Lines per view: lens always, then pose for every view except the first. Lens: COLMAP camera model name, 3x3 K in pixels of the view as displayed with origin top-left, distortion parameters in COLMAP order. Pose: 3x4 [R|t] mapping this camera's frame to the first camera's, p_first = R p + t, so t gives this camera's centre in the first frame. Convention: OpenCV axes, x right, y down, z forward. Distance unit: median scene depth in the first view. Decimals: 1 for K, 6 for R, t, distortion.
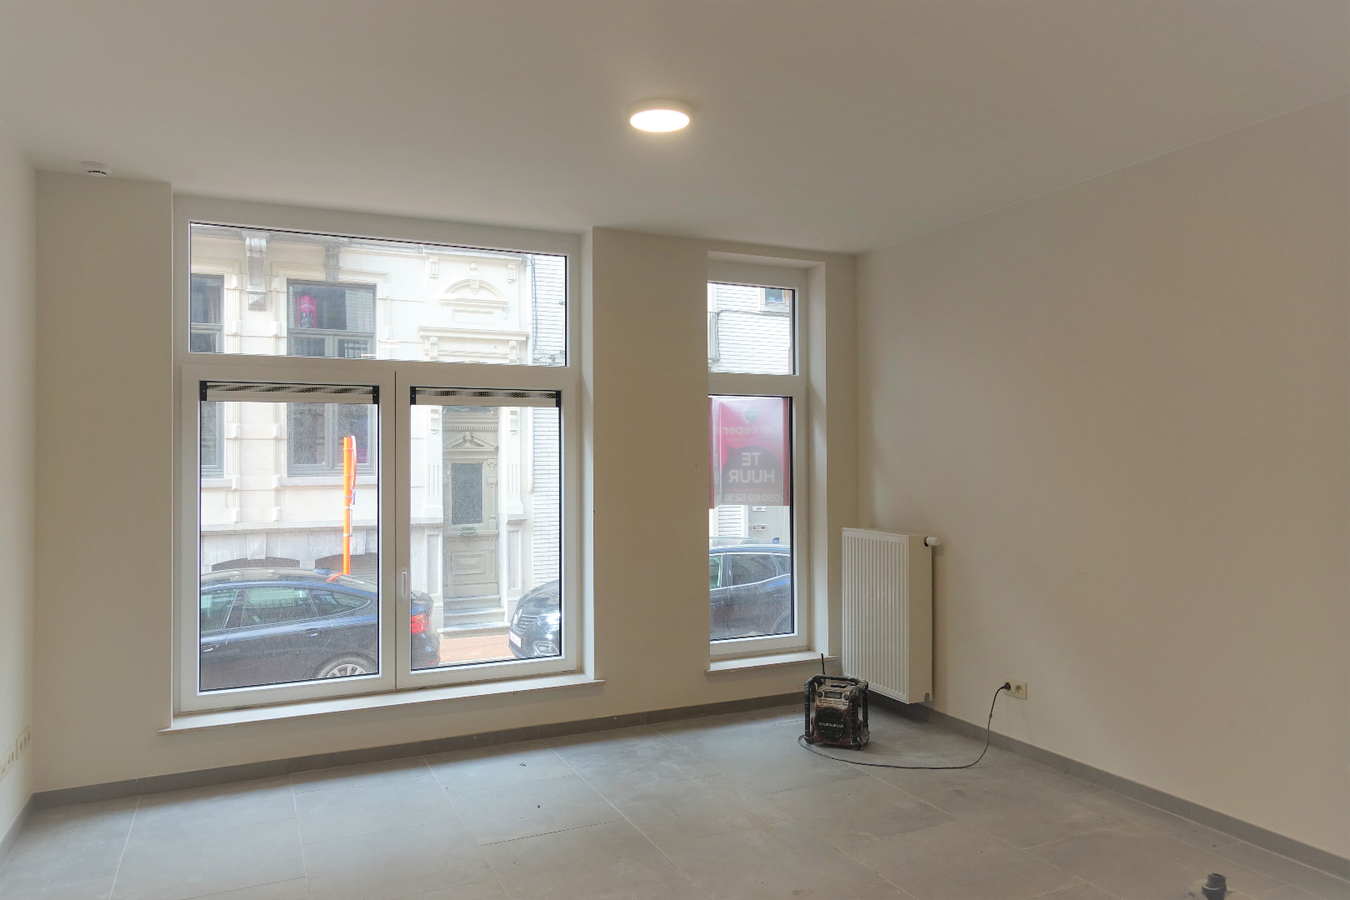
lens RADIAL K [[932.2, 0, 675.0], [0, 932.2, 450.0], [0, 0, 1]] dist [0.026143, -0.003424]
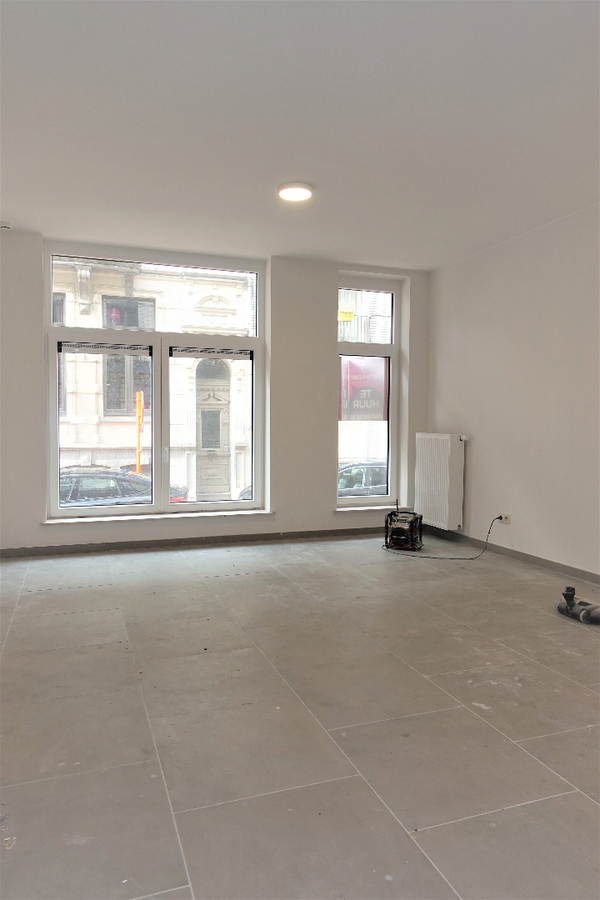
lens RADIAL K [[621.5, 0, 300.0], [0, 621.5, 450.0], [0, 0, 1]] dist [0.026143, -0.003424]
pose [[0.996162, 0.015897, -0.086078, 0.060658], [-0.011091, 0.998368, 0.056020, 0.049601], [0.086828, -0.054851, 0.994712, -0.149281]]
